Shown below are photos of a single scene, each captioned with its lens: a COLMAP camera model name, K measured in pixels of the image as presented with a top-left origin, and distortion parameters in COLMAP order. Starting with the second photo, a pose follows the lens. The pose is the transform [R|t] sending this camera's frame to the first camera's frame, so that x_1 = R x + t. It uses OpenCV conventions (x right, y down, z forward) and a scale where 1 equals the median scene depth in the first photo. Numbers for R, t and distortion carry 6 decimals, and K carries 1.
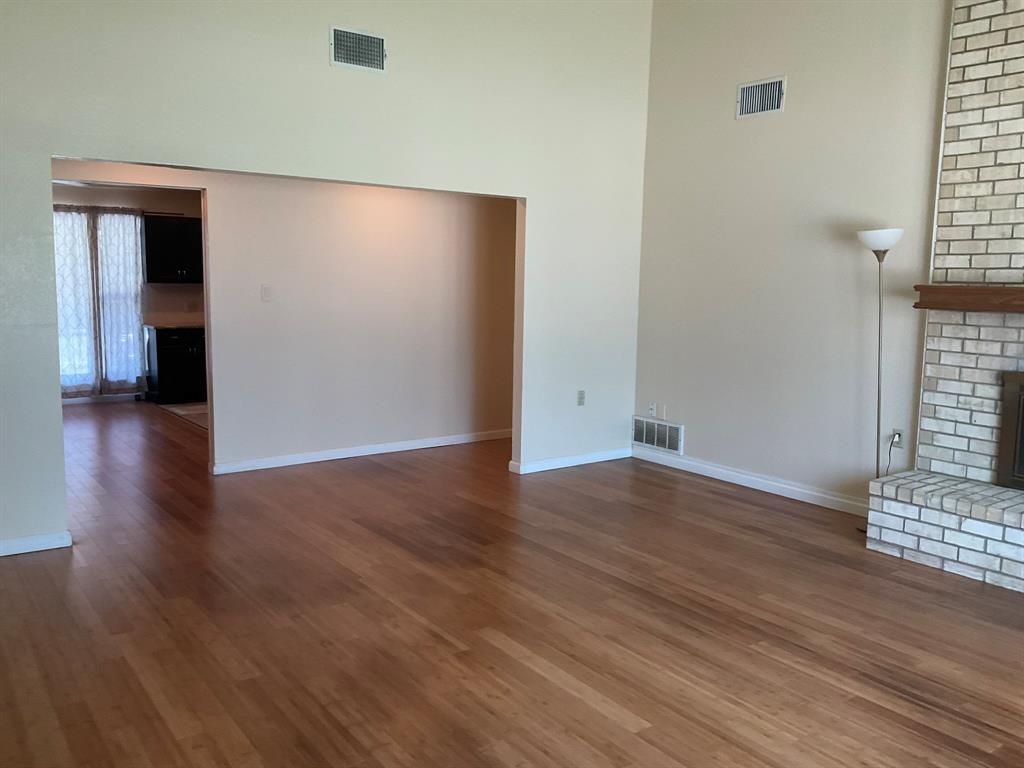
lens RADIAL K [[846.5, 0, 512.1], [0, 846.5, 378.6], [0, 0, 1]] dist [0.092817, -0.168646]
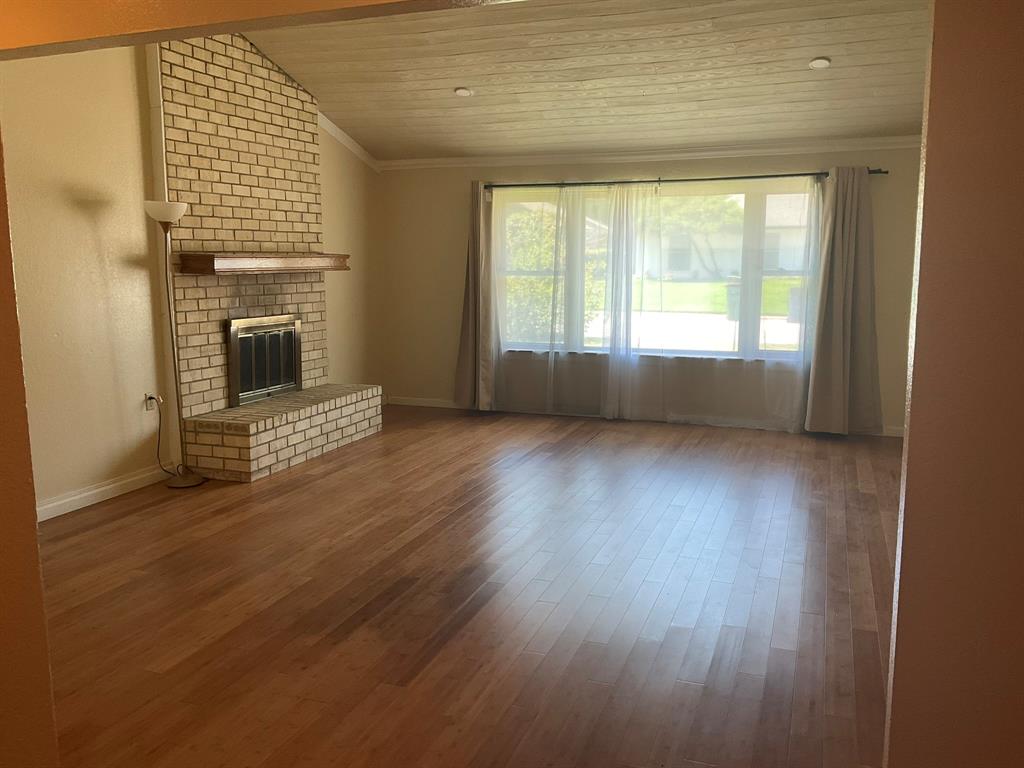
lens RADIAL K [[846.5, 0, 512.1], [0, 846.5, 378.6], [0, 0, 1]] dist [0.092817, -0.168646]
pose [[-0.555736, -0.130564, 0.821043, -0.724565], [0.094136, 0.971357, 0.218184, -0.159909], [-0.826012, 0.198543, -0.527527, 1.305806]]
